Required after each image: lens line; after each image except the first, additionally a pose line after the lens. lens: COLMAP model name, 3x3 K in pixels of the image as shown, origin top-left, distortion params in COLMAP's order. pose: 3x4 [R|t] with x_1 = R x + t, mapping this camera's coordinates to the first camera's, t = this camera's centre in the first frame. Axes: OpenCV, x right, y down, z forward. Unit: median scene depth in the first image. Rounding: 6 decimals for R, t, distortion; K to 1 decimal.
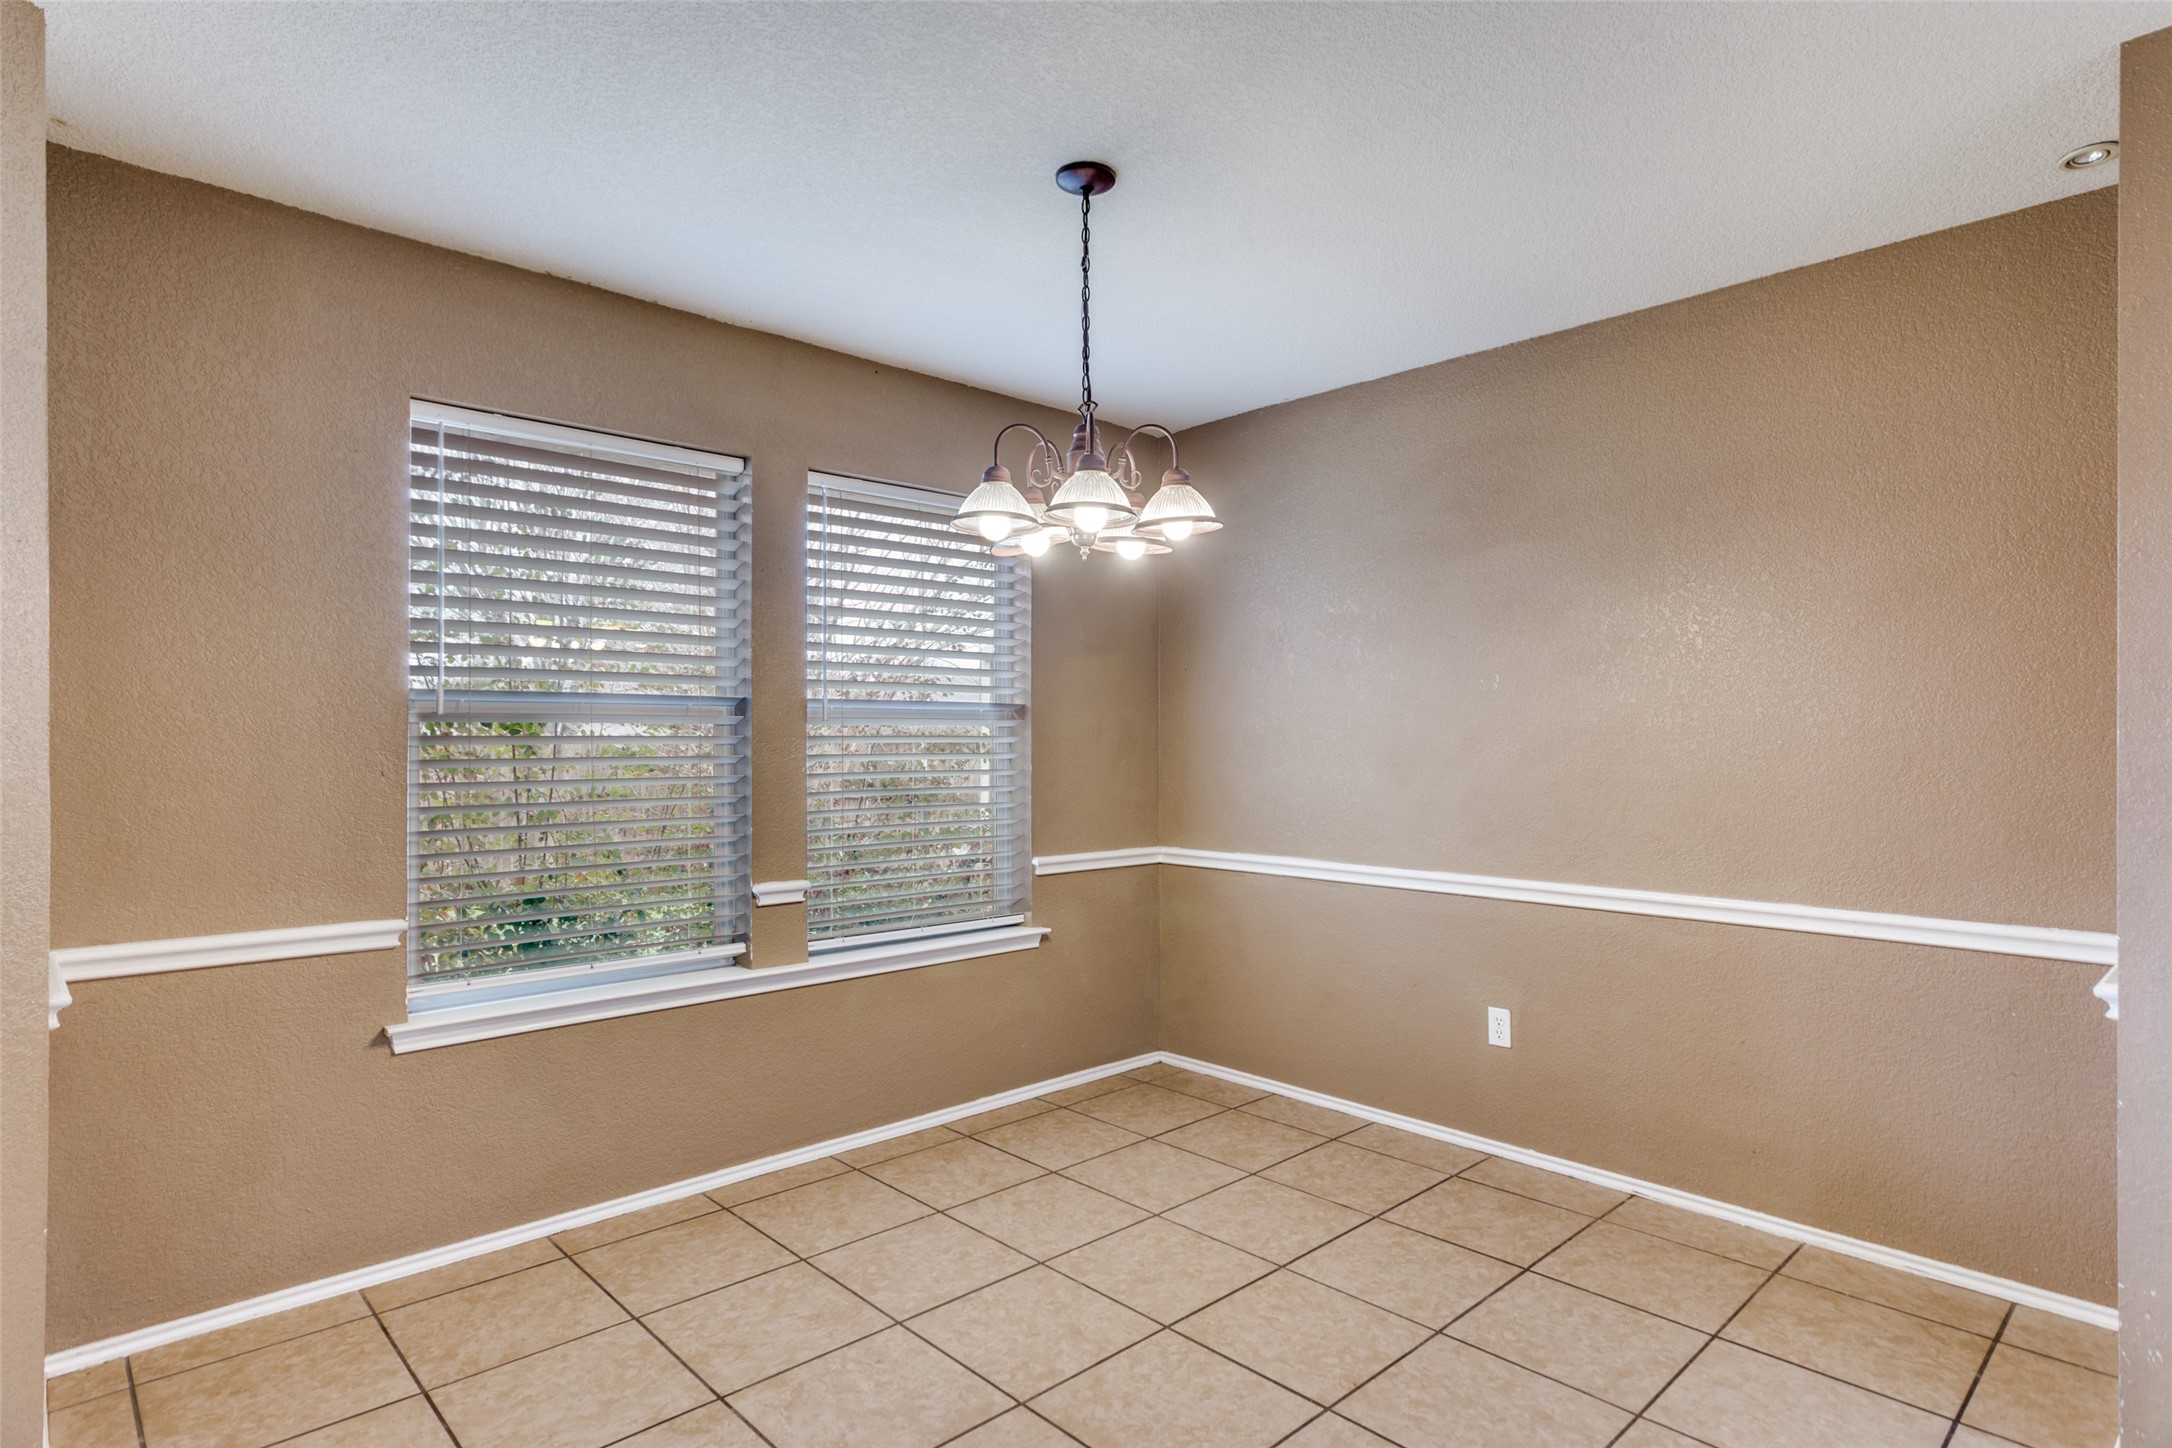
lens RADIAL K [[1136.4, 0, 1091.6], [0, 1136.4, 728.9], [0, 0, 1]] dist [0.001739, 0.001977]
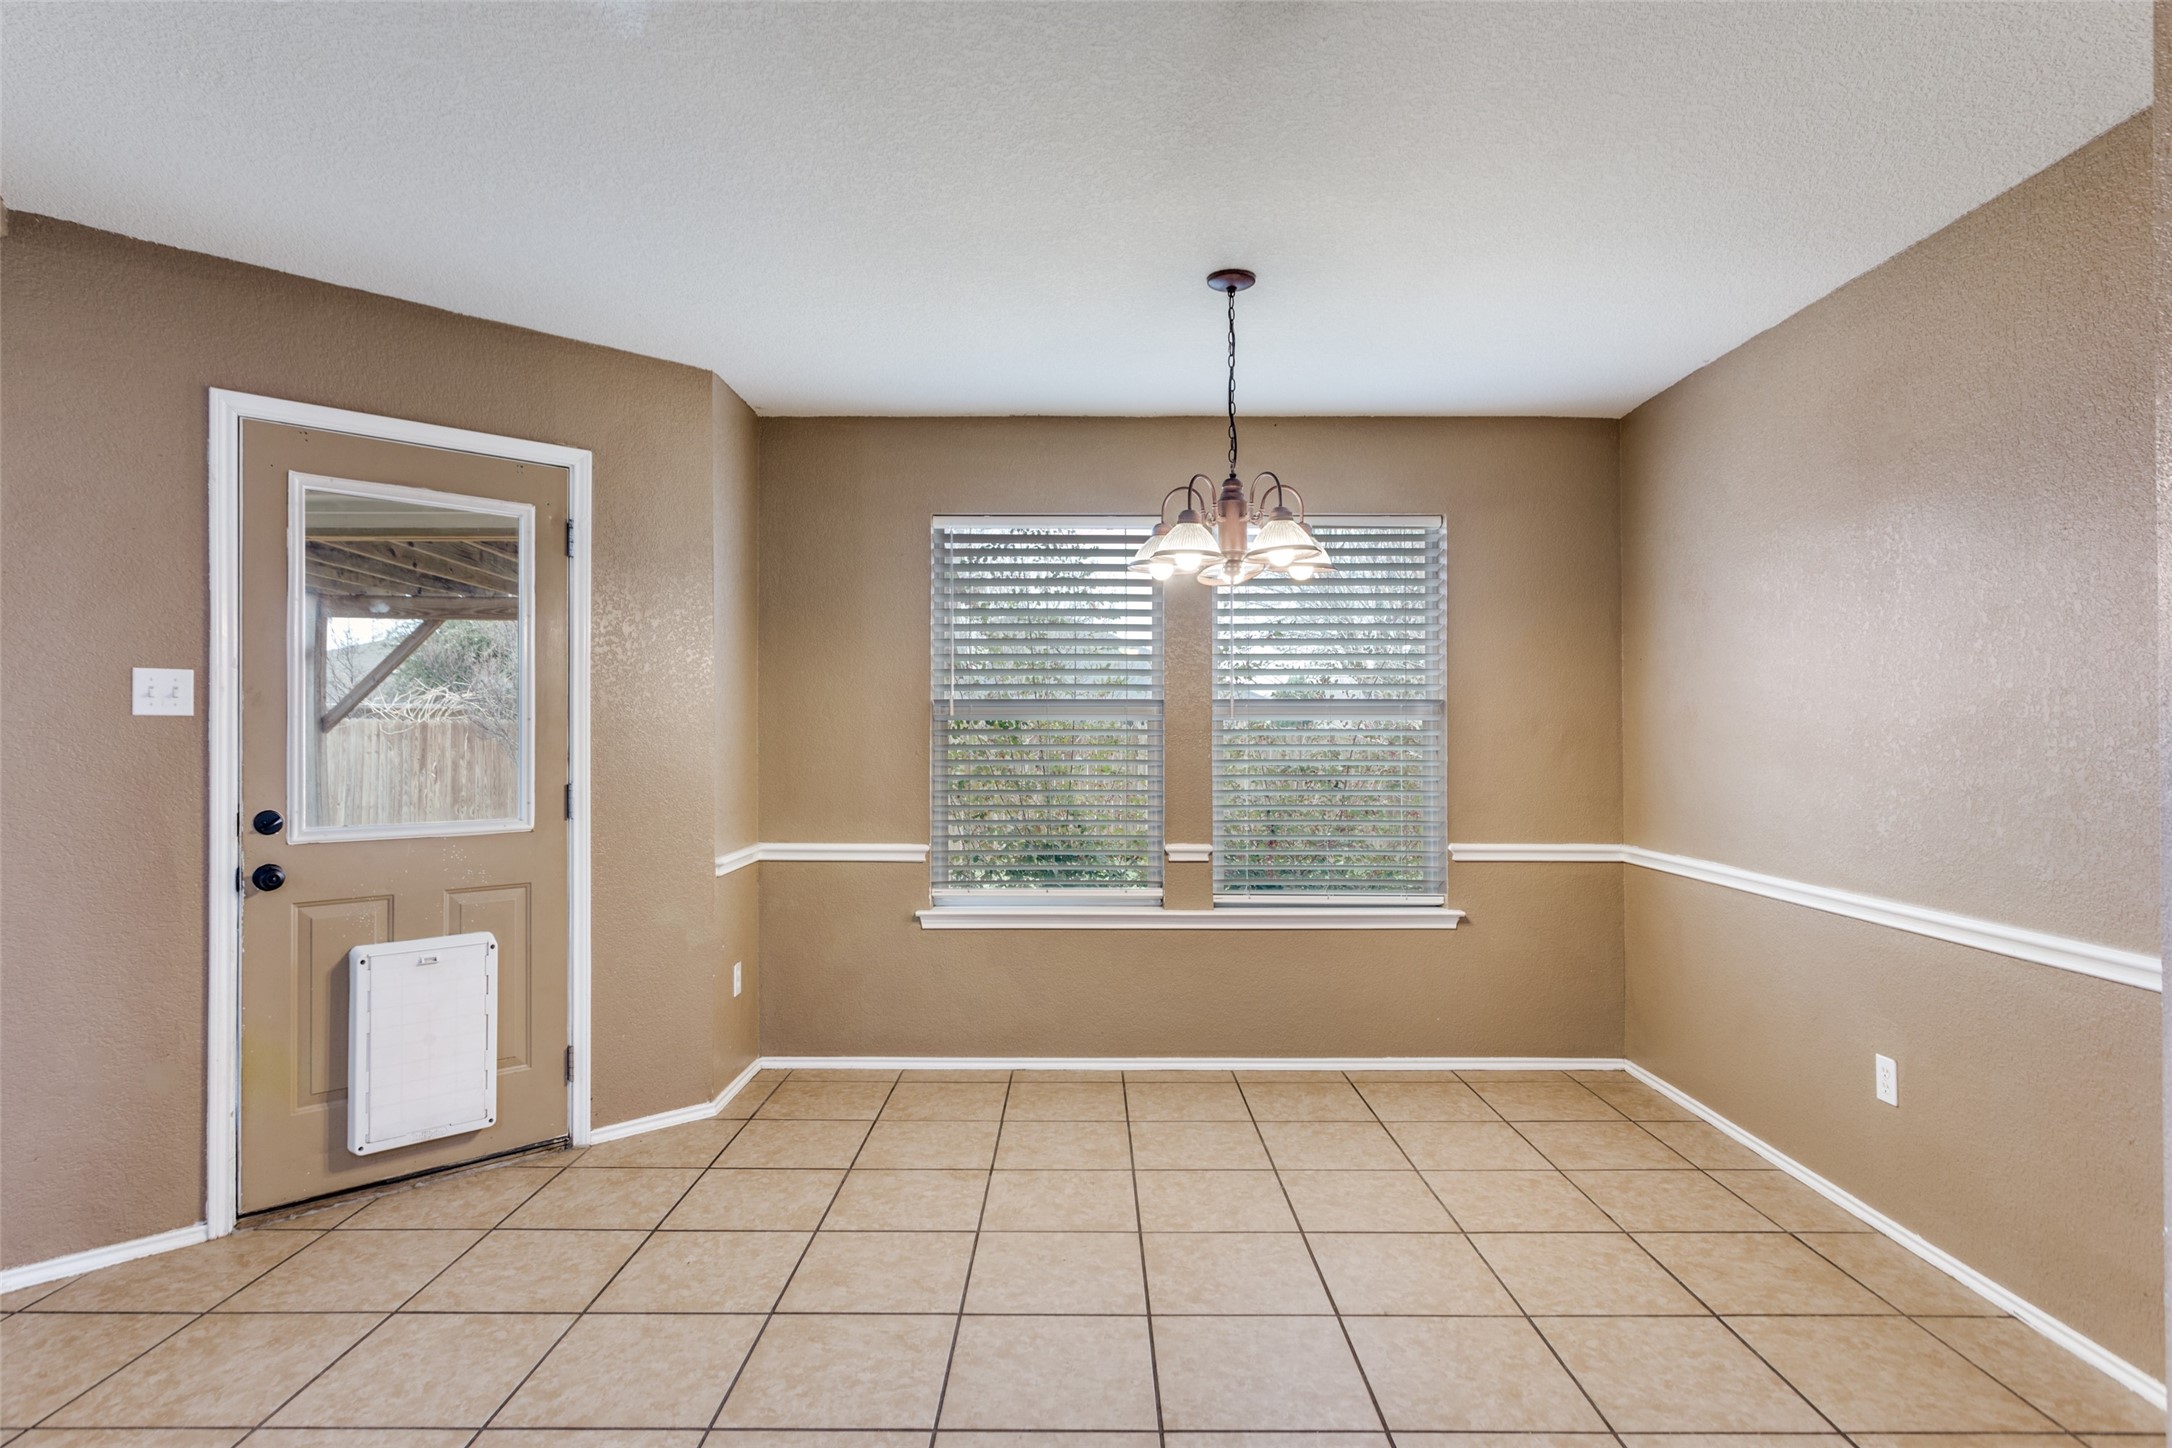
lens RADIAL K [[1132.0, 0, 1079.6], [0, 1132.0, 719.2], [0, 0, 1]] dist [-0.000860, 0.003639]
pose [[0.731053, -0.005139, -0.682301, 0.513592], [0.004656, 0.999986, -0.002544, -0.002158], [0.682305, -0.001317, 0.731067, -0.008883]]
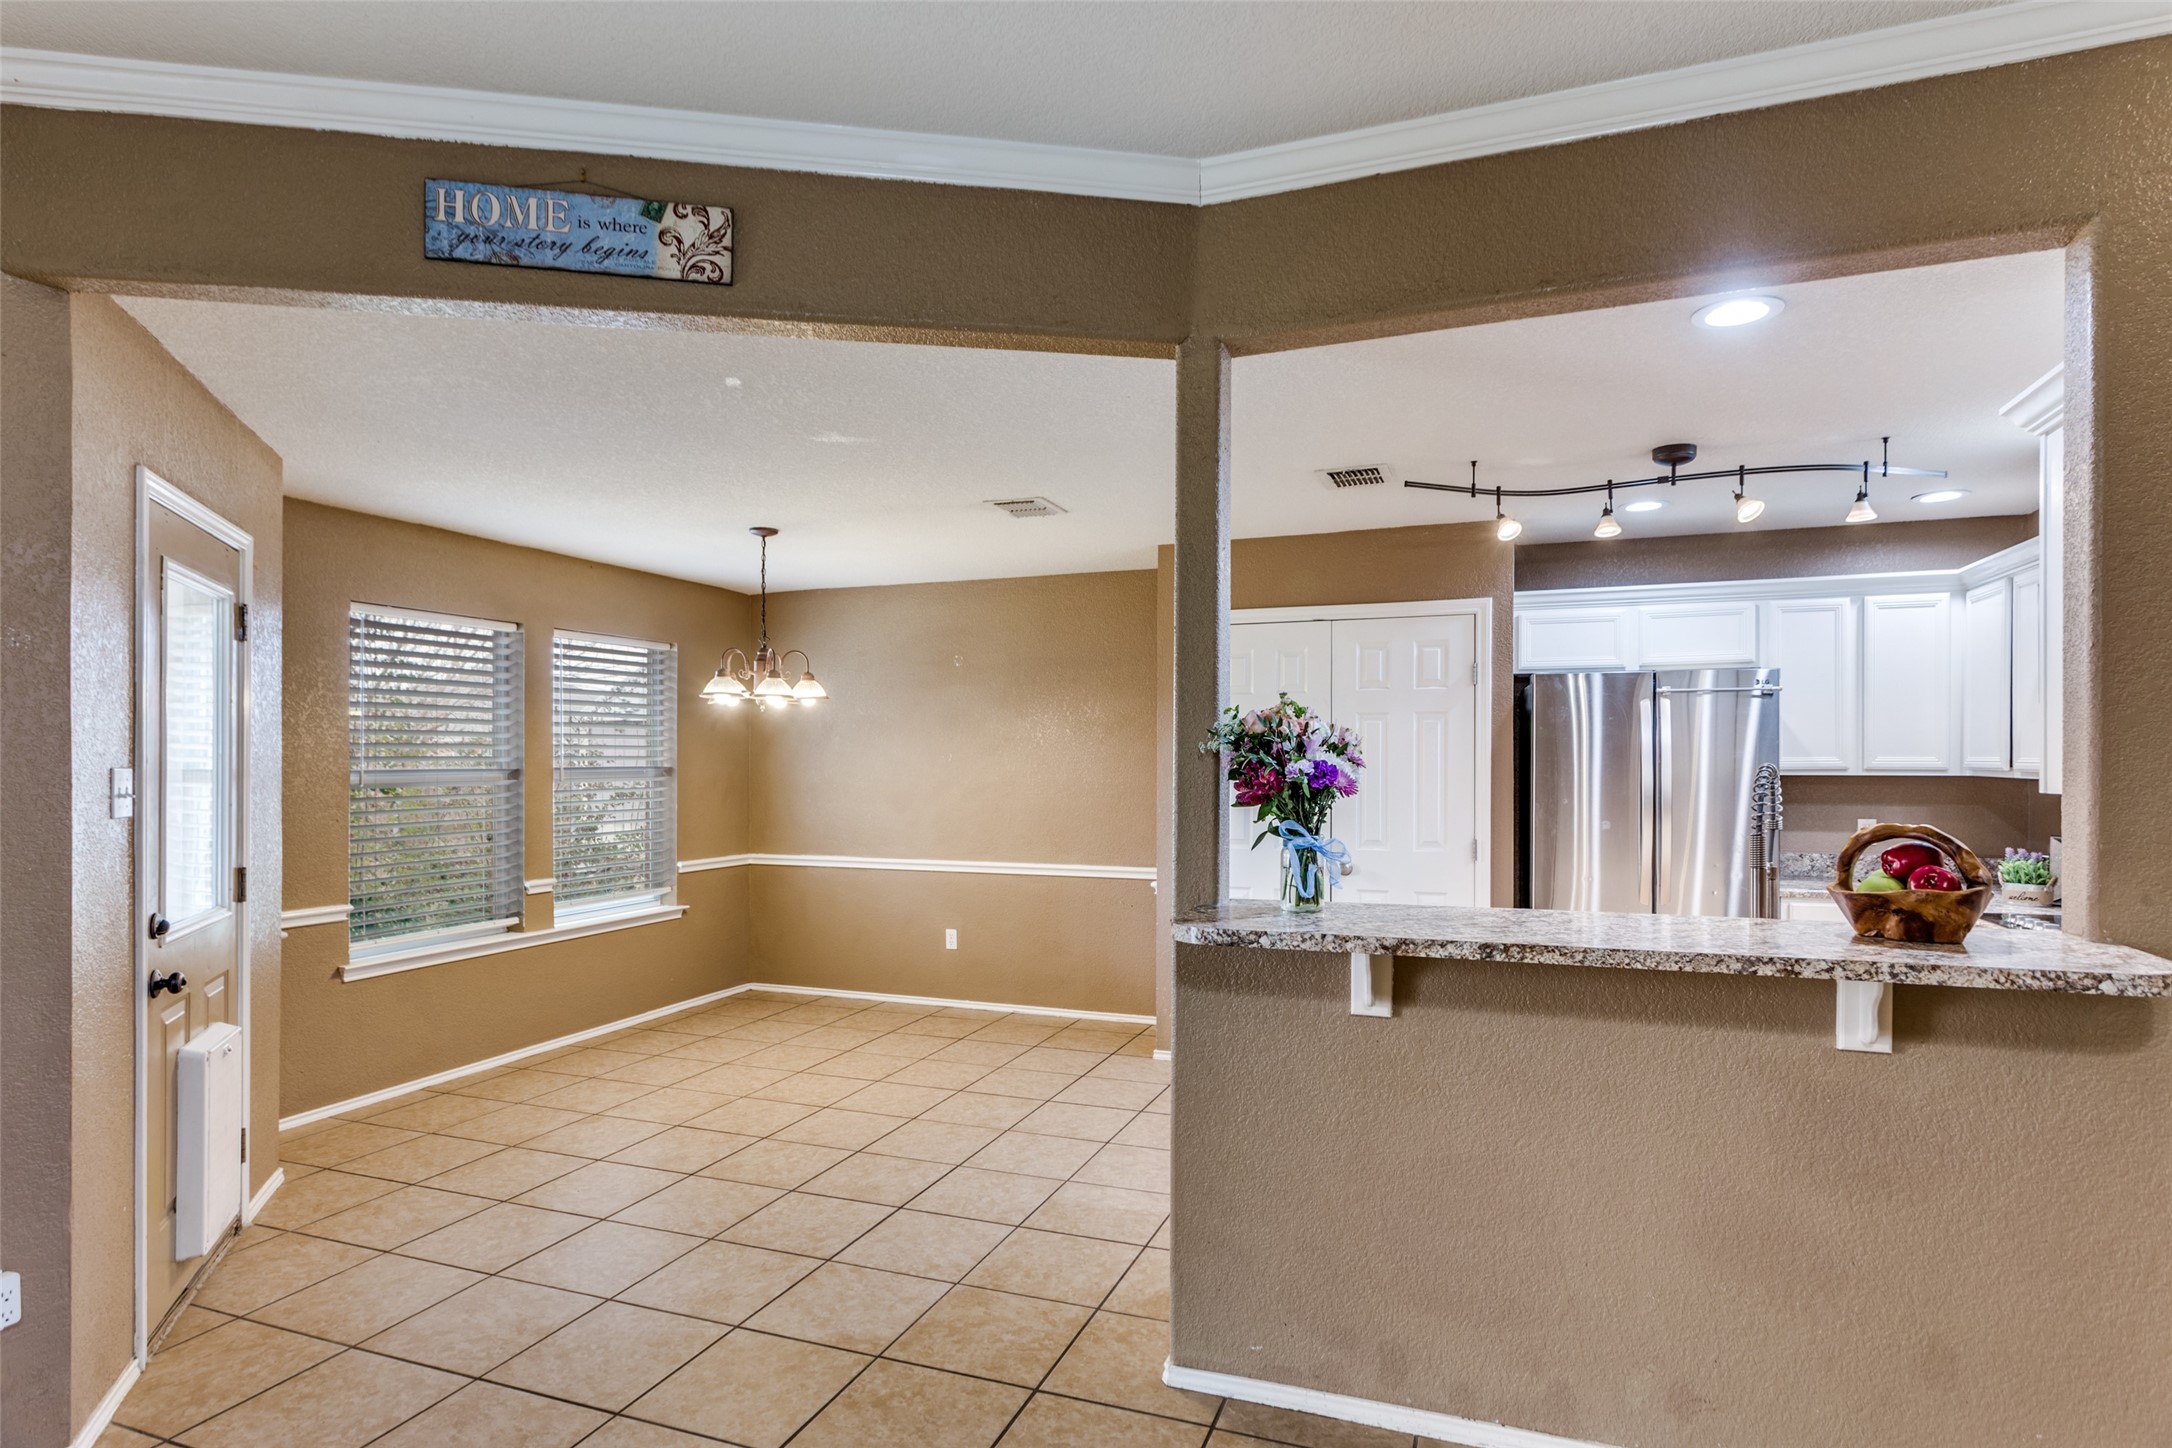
lens RADIAL K [[1110.4, 0, 1023.6], [0, 1110.4, 761.2], [0, 0, 1]] dist [0.027412, 0.001031]
pose [[0.921828, -0.002942, 0.387588, -0.259459], [-0.000448, 0.999962, 0.008654, -0.053657], [-0.387599, -0.008151, 0.921792, -0.788646]]
